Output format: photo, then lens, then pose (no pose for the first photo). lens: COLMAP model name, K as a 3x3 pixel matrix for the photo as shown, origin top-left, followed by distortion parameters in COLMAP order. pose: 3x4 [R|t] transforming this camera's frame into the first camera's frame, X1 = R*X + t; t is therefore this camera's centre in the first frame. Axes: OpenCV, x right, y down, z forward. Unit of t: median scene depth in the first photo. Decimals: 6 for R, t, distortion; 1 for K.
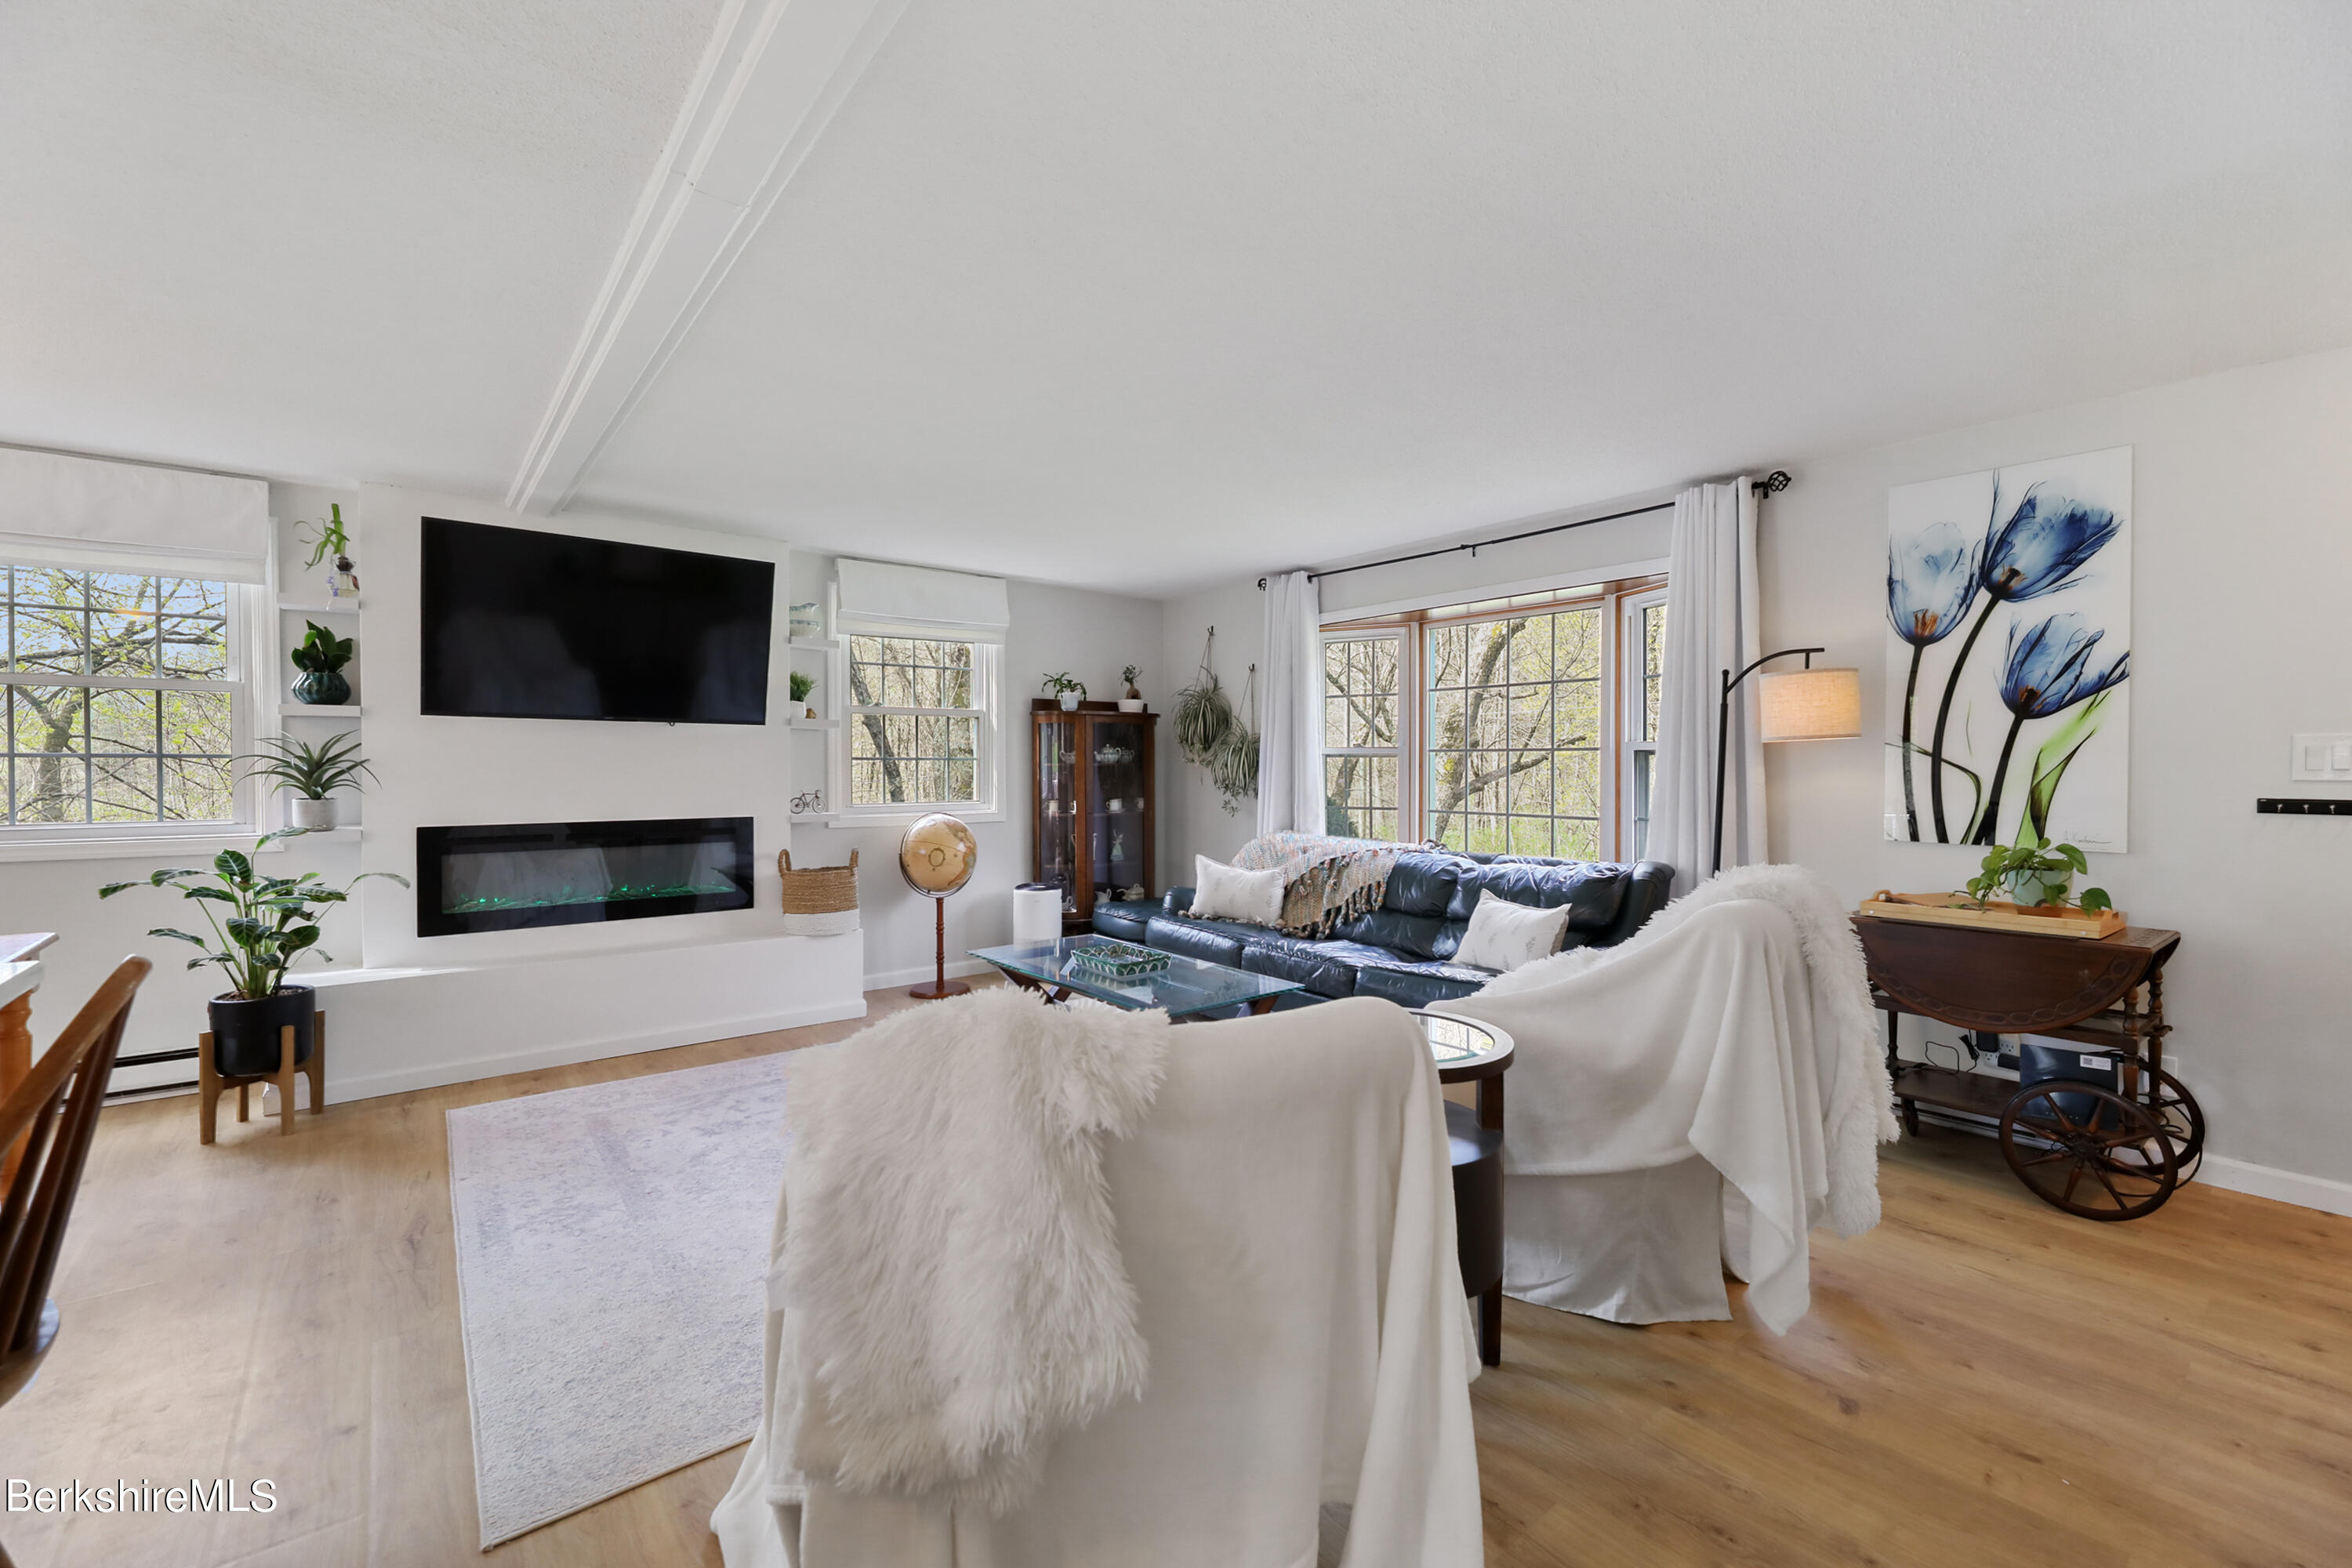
lens RADIAL K [[993.9, 0, 1179.0], [0, 993.9, 776.1], [0, 0, 1]] dist [0.001864, -0.003769]
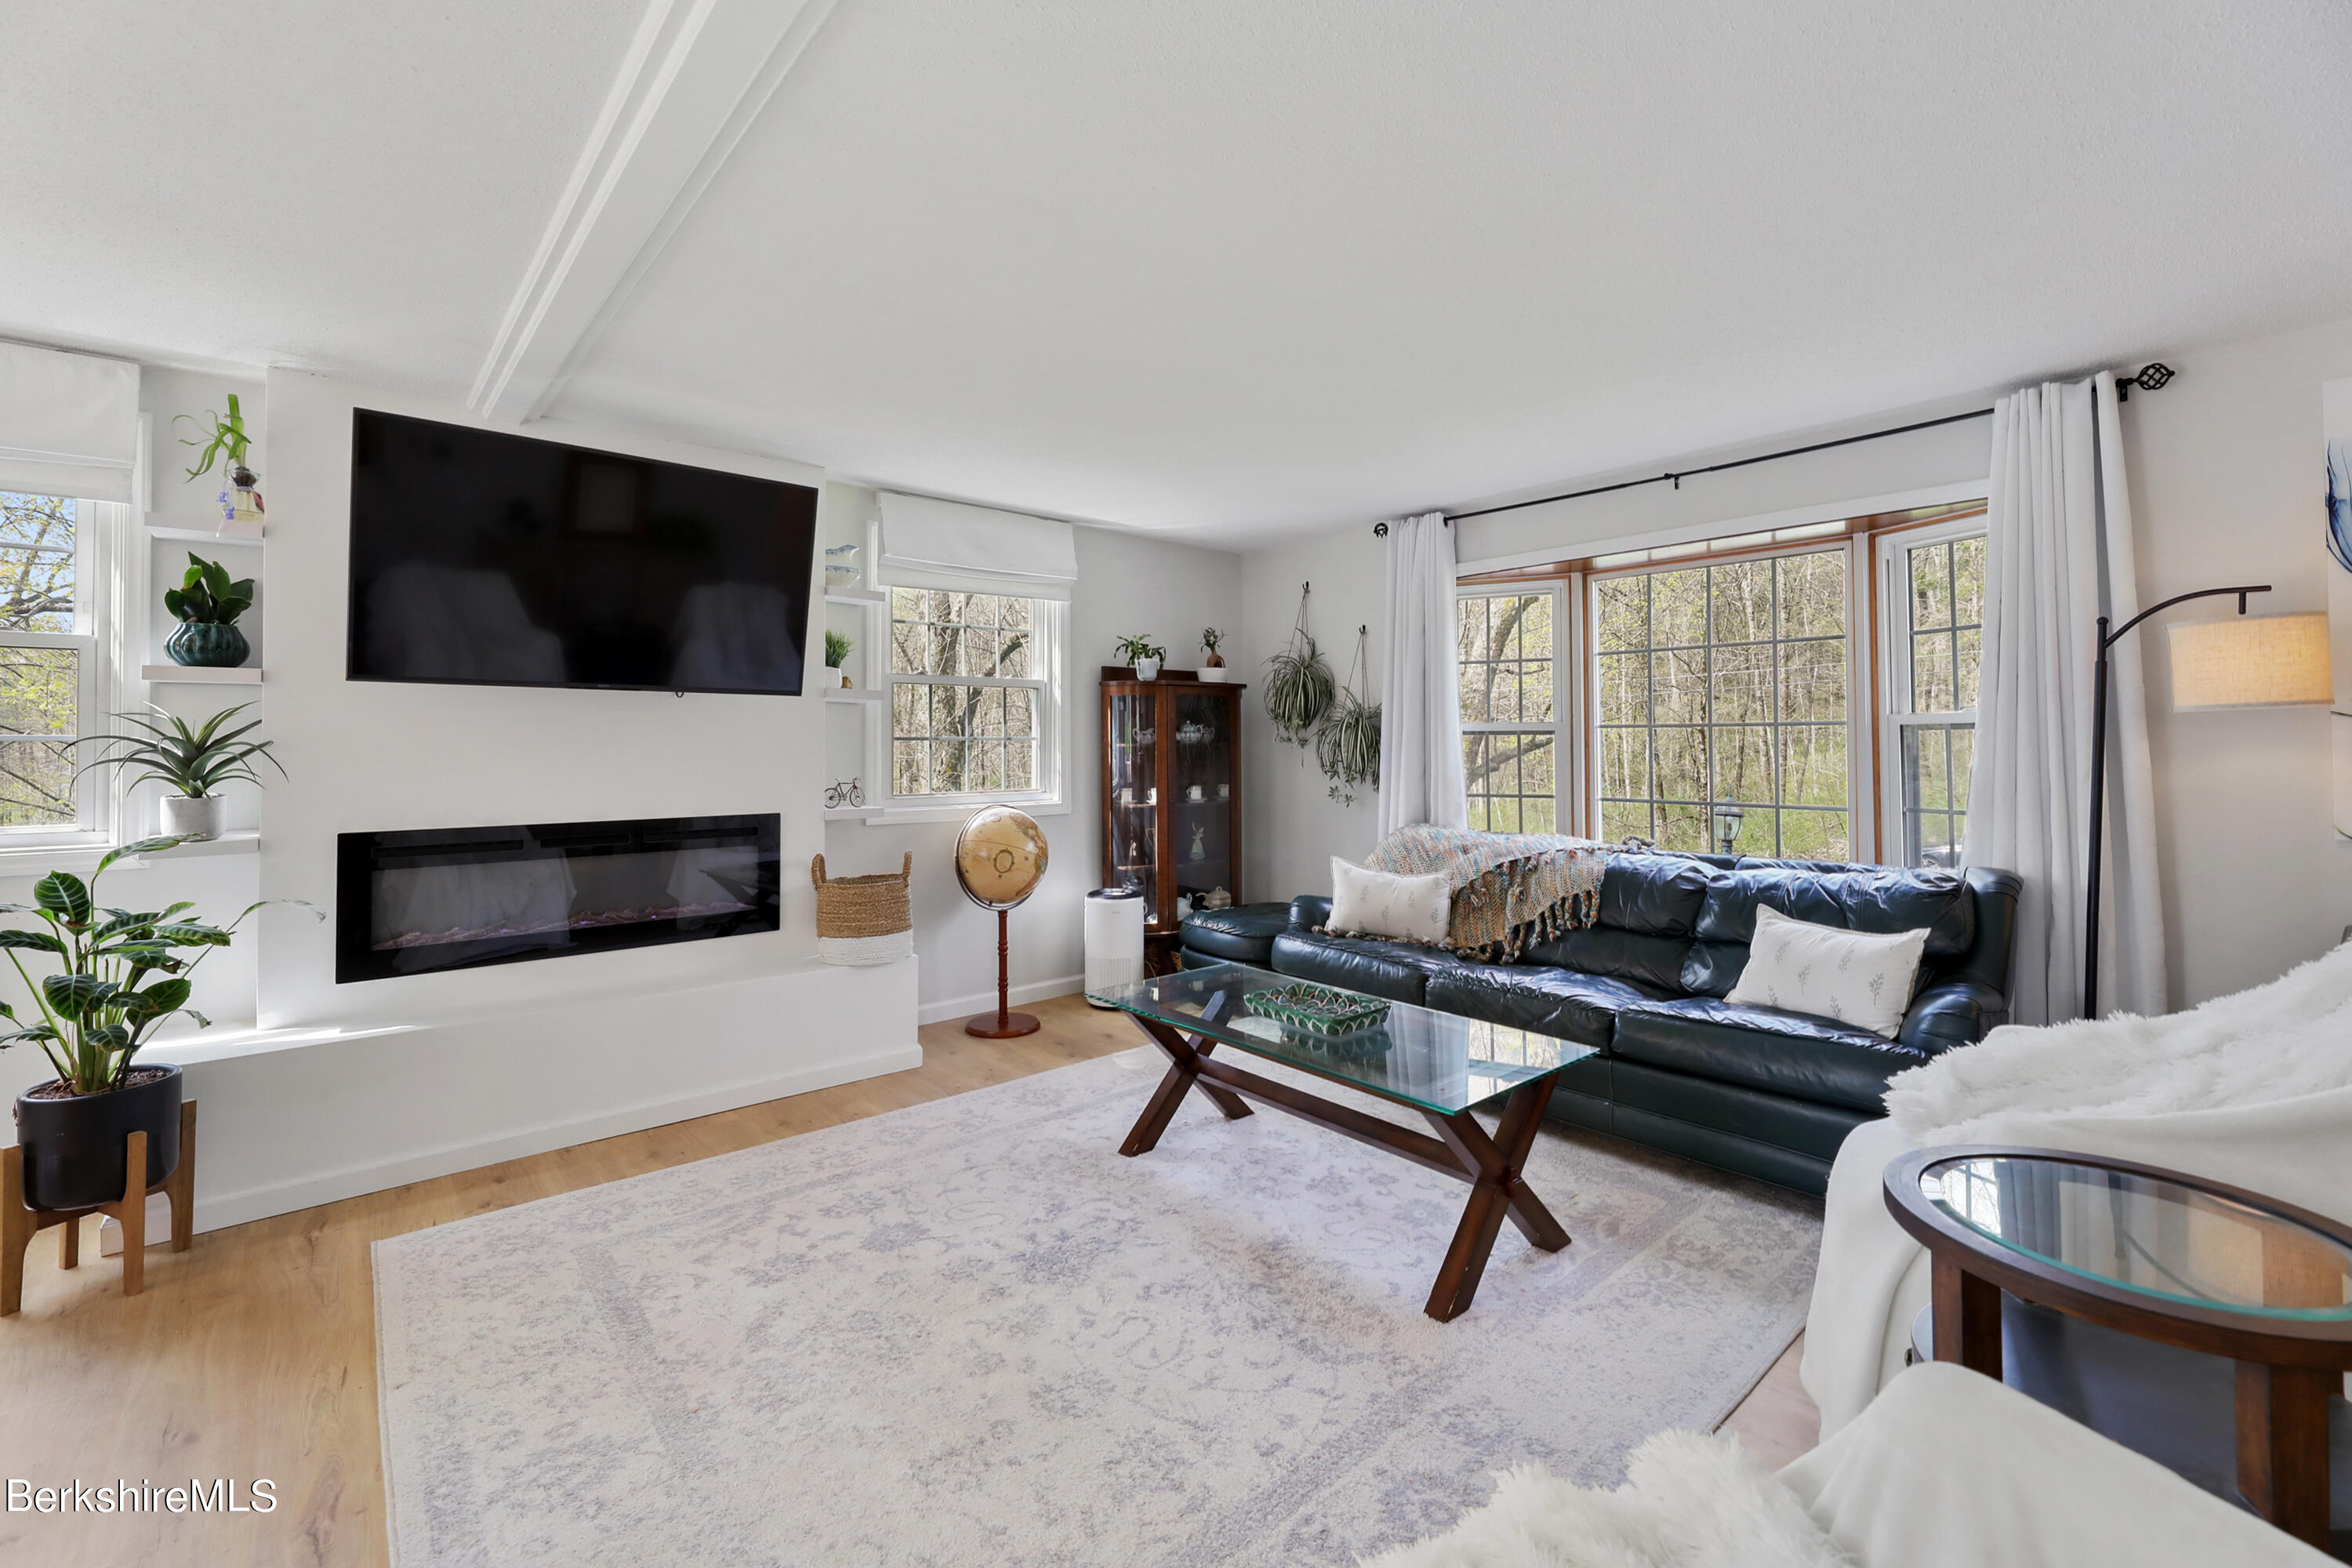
lens RADIAL K [[993.9, 0, 1171.6], [0, 993.9, 725.3], [0, 0, 1]] dist [0.001864, -0.003769]
pose [[0.999186, -0.003389, 0.040202, -0.190593], [0.004629, 0.999515, -0.030794, -0.003605], [-0.040078, 0.030955, 0.998717, 0.253181]]
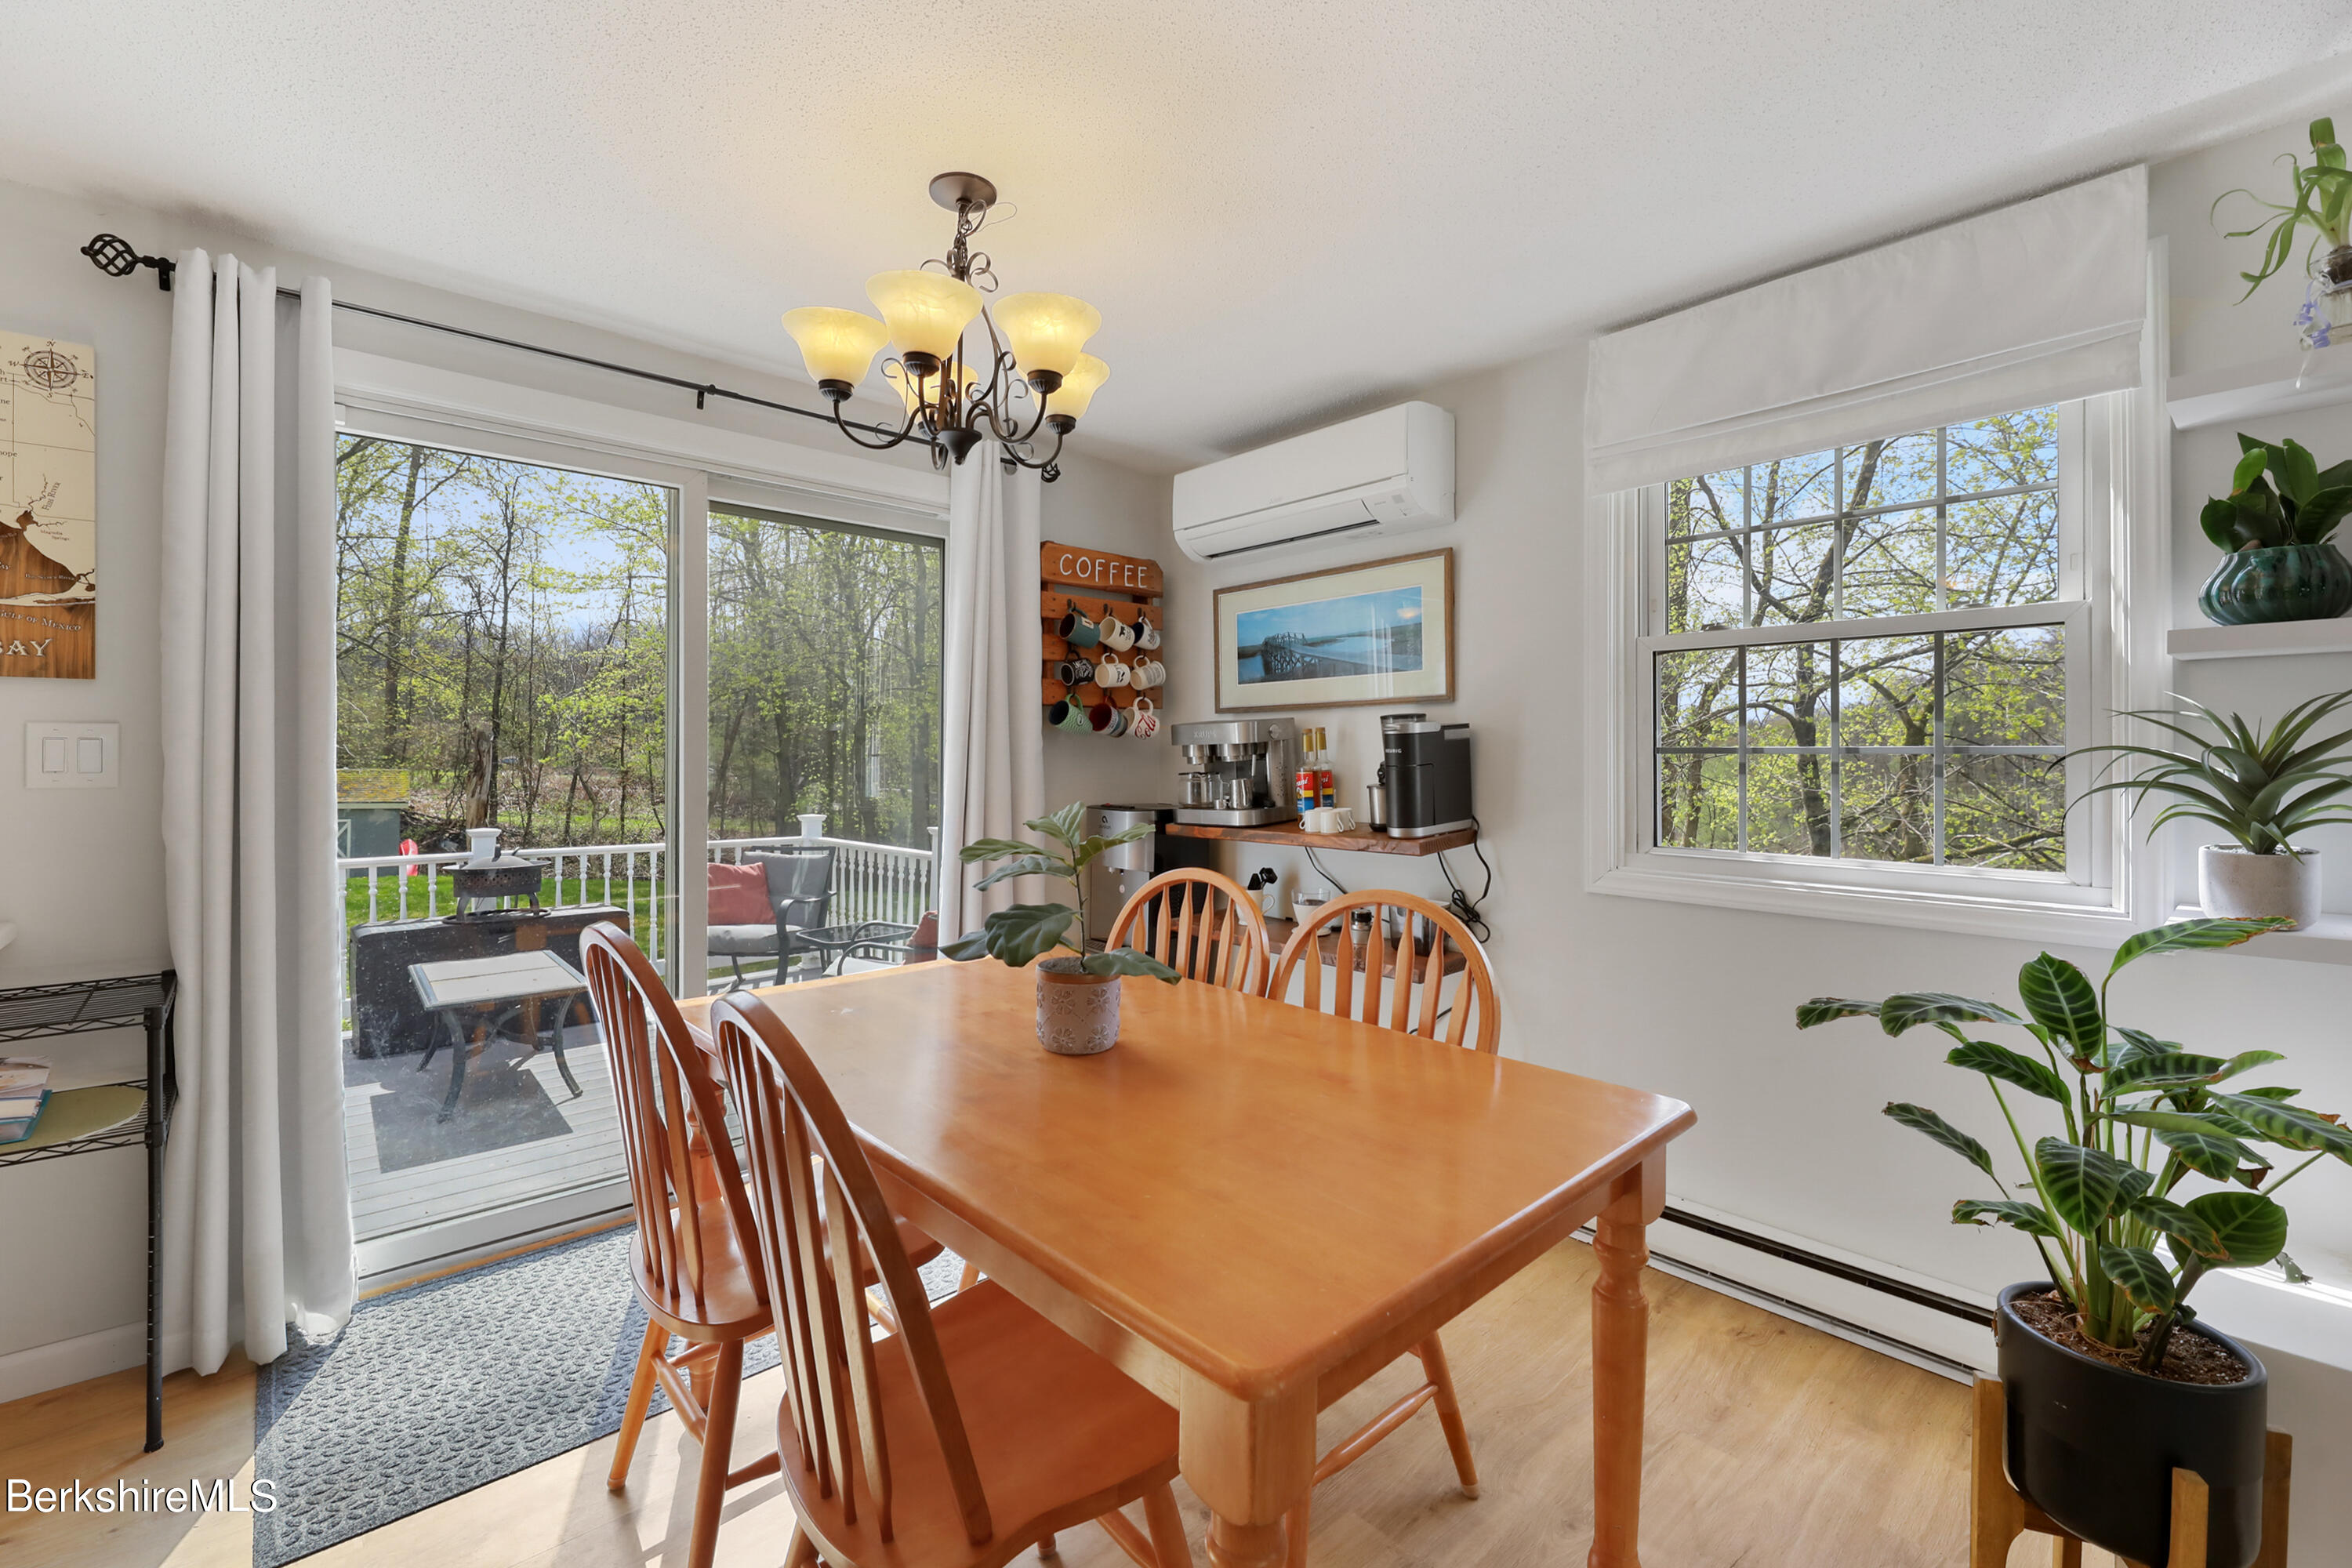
lens RADIAL K [[993.9, 0, 1137.5], [0, 993.9, 753.9], [0, 0, 1]] dist [0.001864, -0.003769]
pose [[0.041544, -0.004082, -0.999128, -0.487918], [-0.015955, 0.999861, -0.004748, -0.008669], [0.999009, 0.016139, 0.041473, 0.526504]]
